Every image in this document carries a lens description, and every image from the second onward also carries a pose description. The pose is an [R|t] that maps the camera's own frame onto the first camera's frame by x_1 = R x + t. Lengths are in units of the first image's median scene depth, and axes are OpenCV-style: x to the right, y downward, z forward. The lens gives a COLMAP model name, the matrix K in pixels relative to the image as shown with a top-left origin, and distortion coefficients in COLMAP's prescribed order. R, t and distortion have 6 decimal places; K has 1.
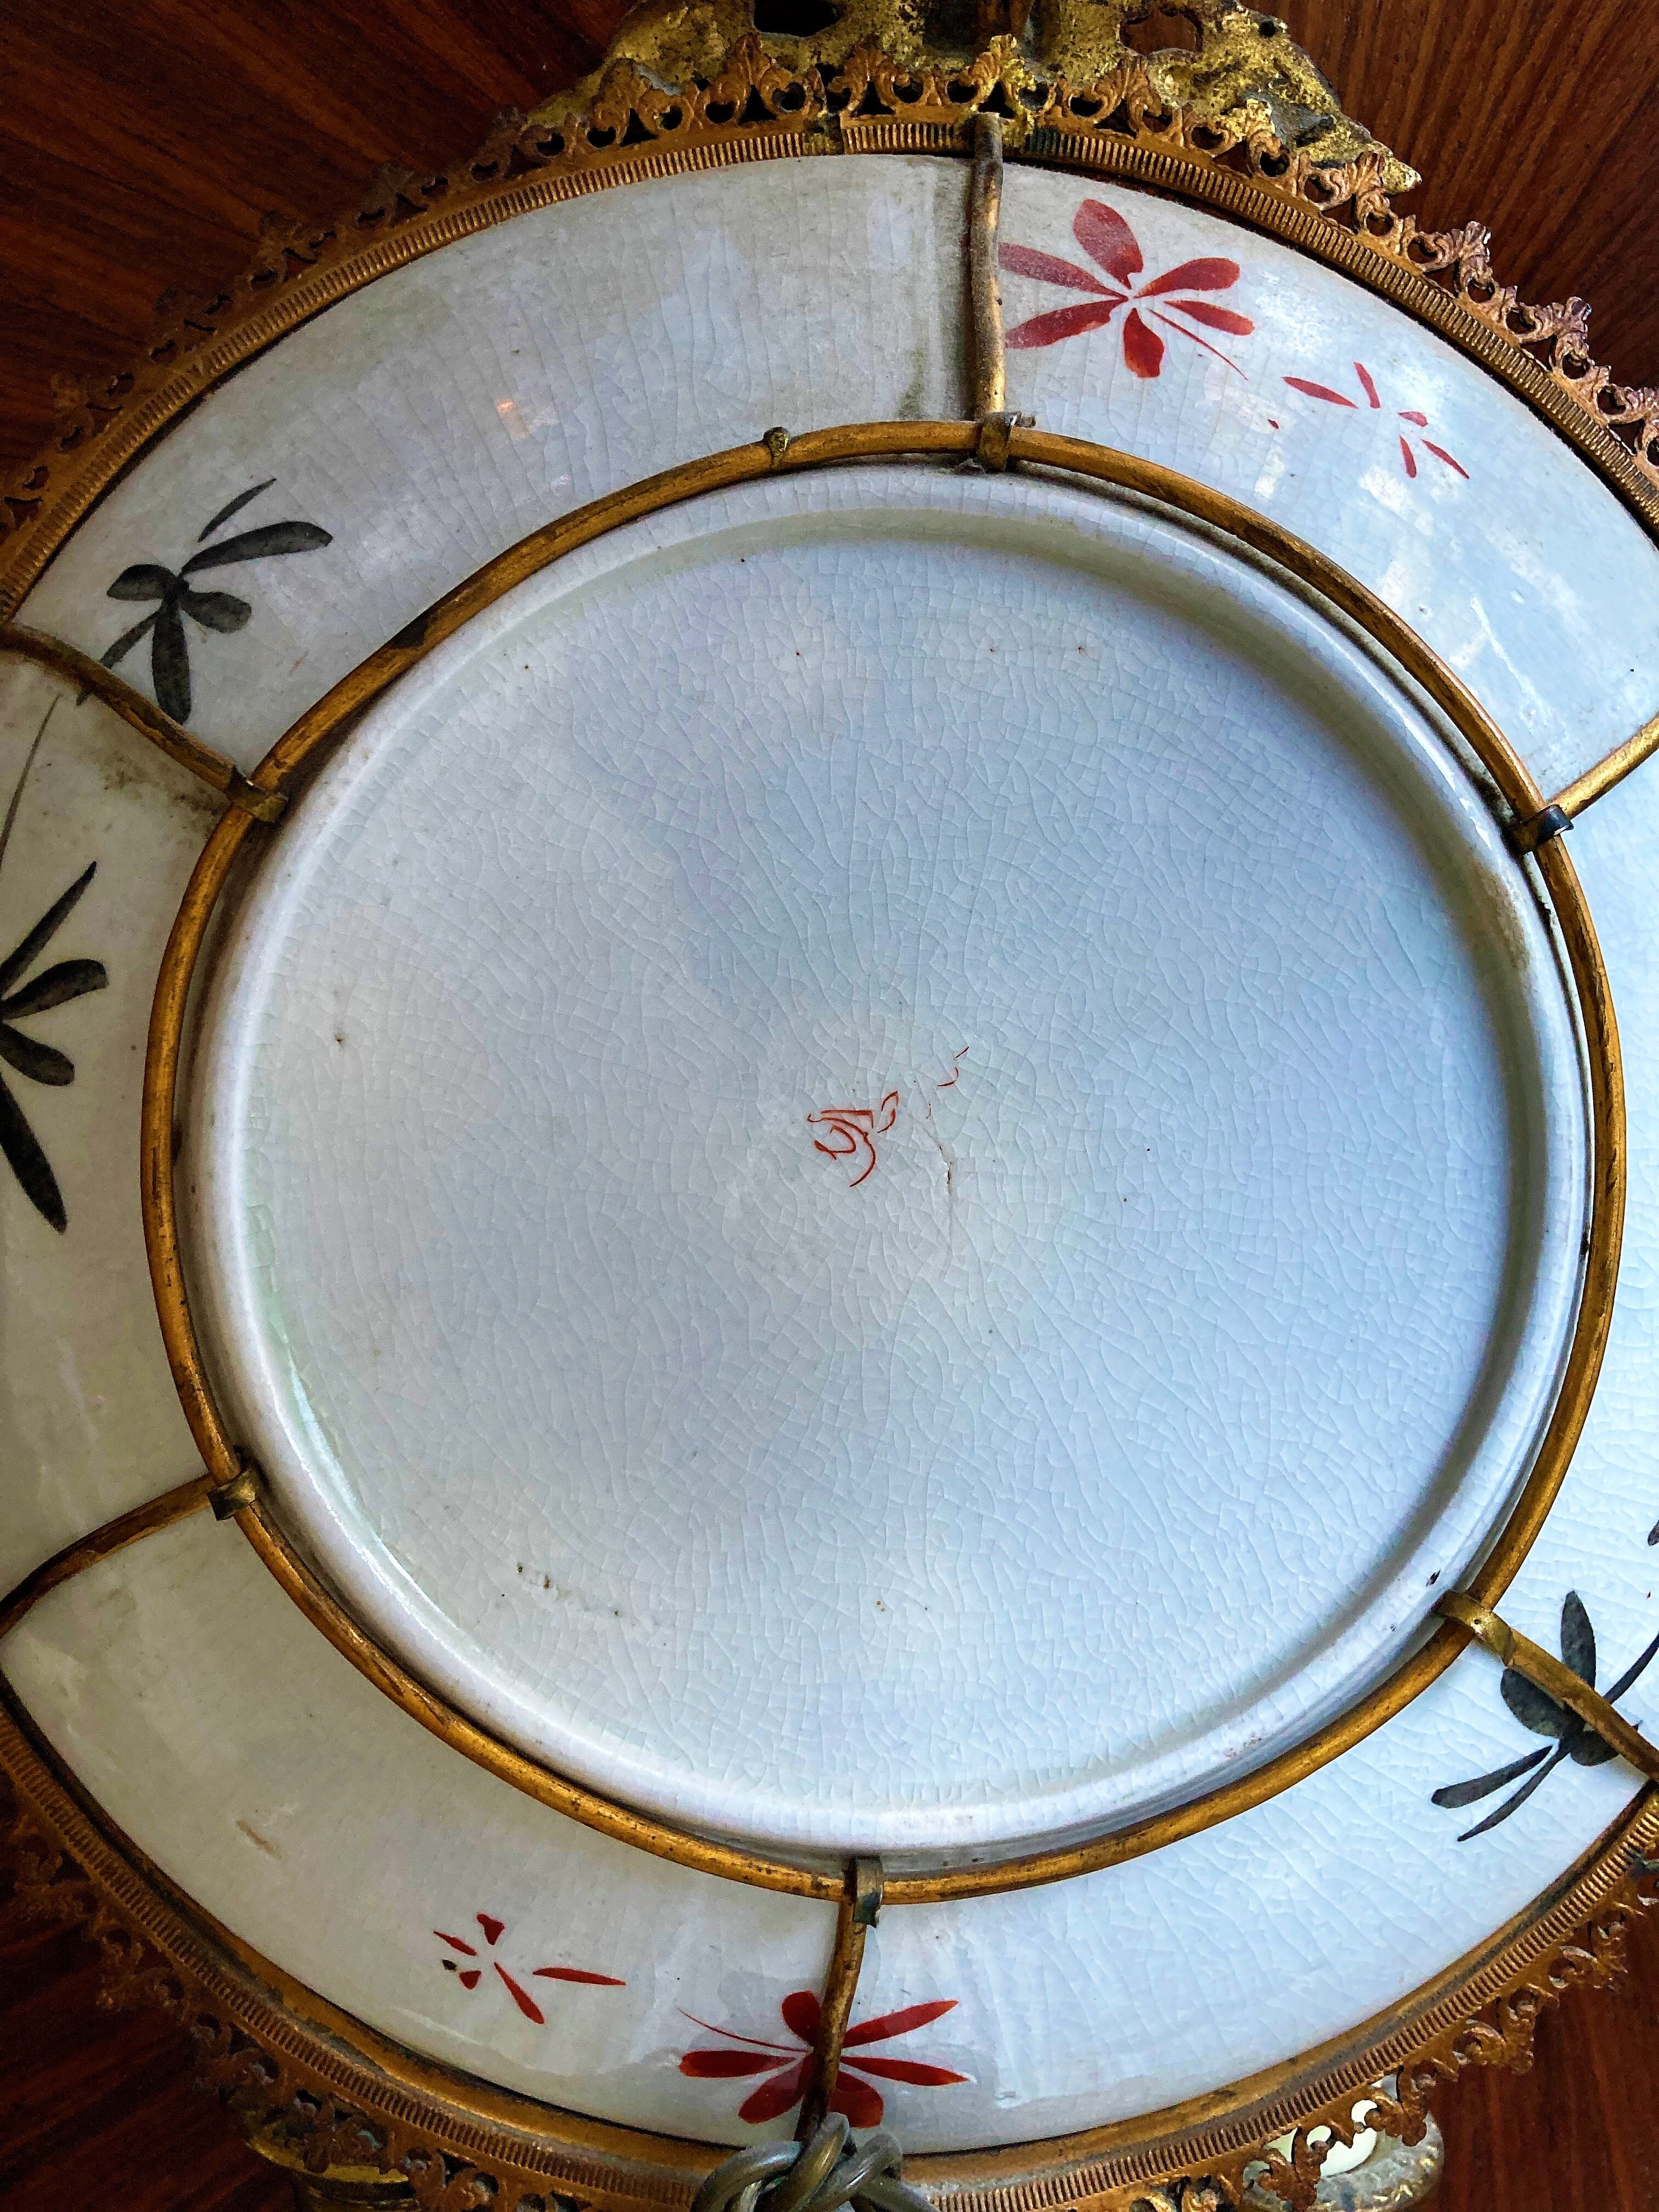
lens RADIAL K [[1762.9, 0, 828.1], [0, 1762.9, 1134.4], [0, 0, 1]] dist [0.021285, -0.029917]
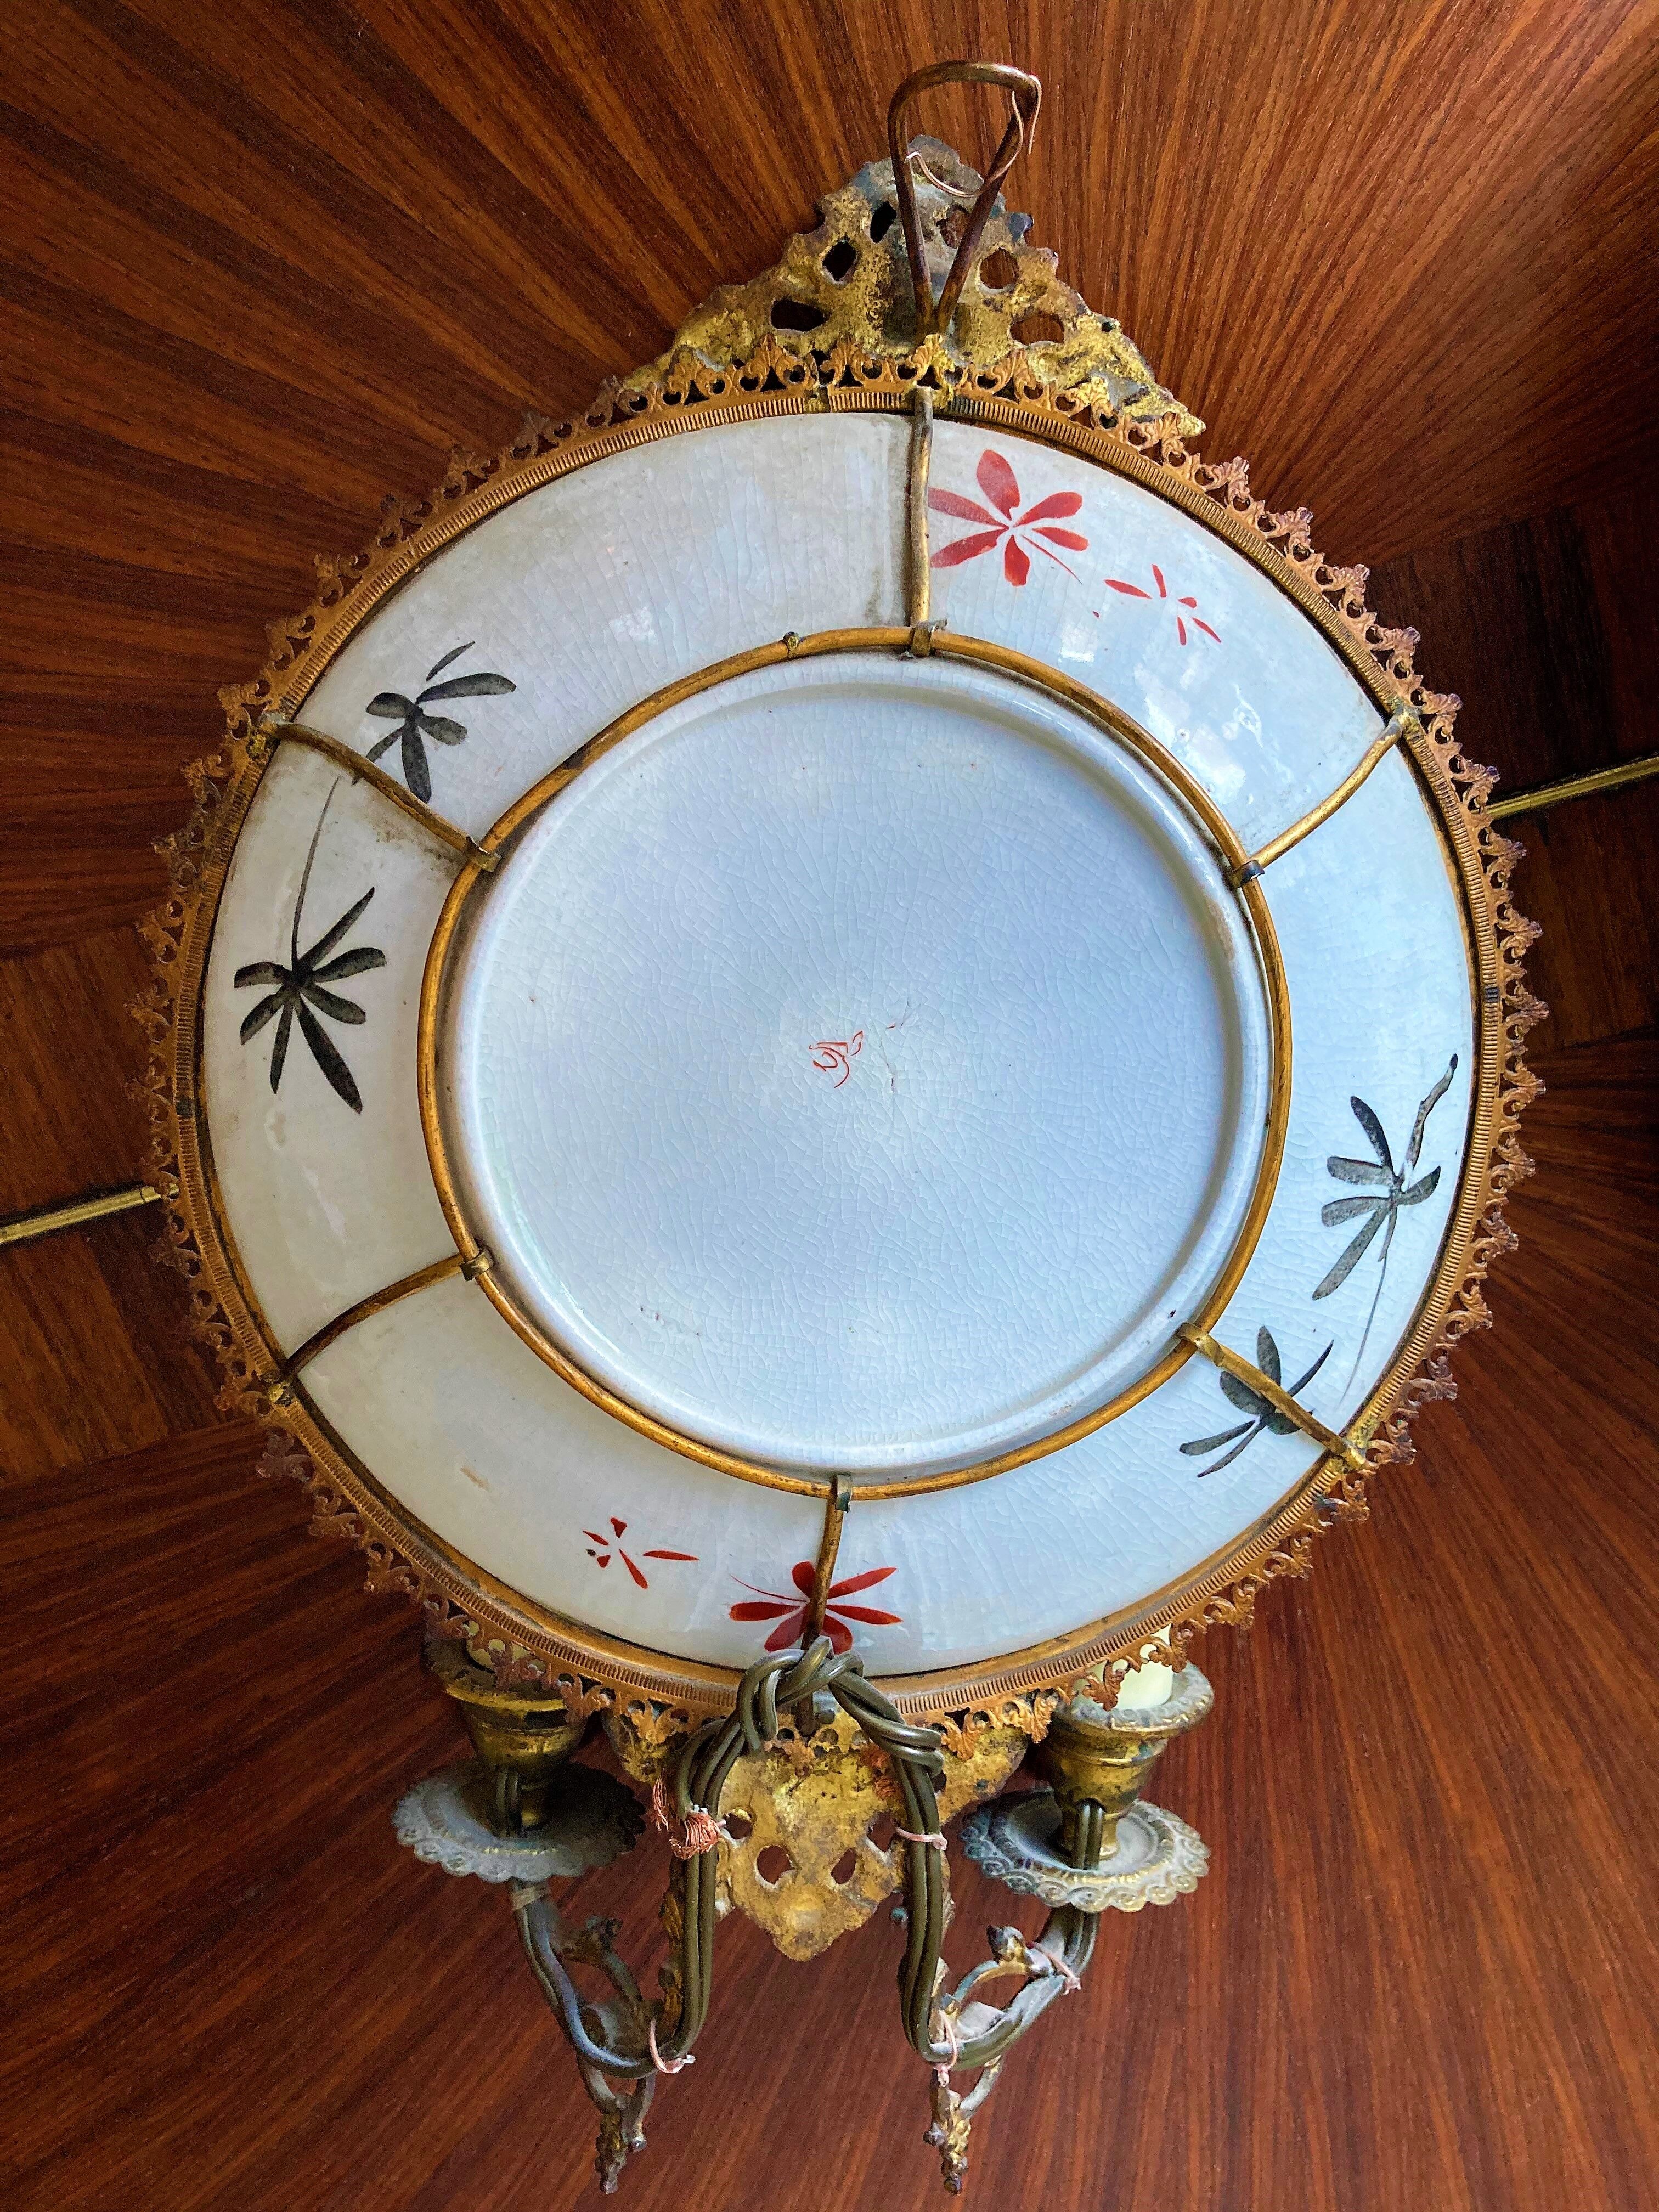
lens RADIAL K [[1796.2, 0, 837.4], [0, 1796.2, 1134.4], [0, 0, 1]] dist [-0.009665, -0.004209]
pose [[0.999767, 0.000174, 0.021603, -0.019850], [-0.001909, 0.996771, 0.080278, -0.058245], [-0.021520, -0.080301, 0.996538, -0.664093]]
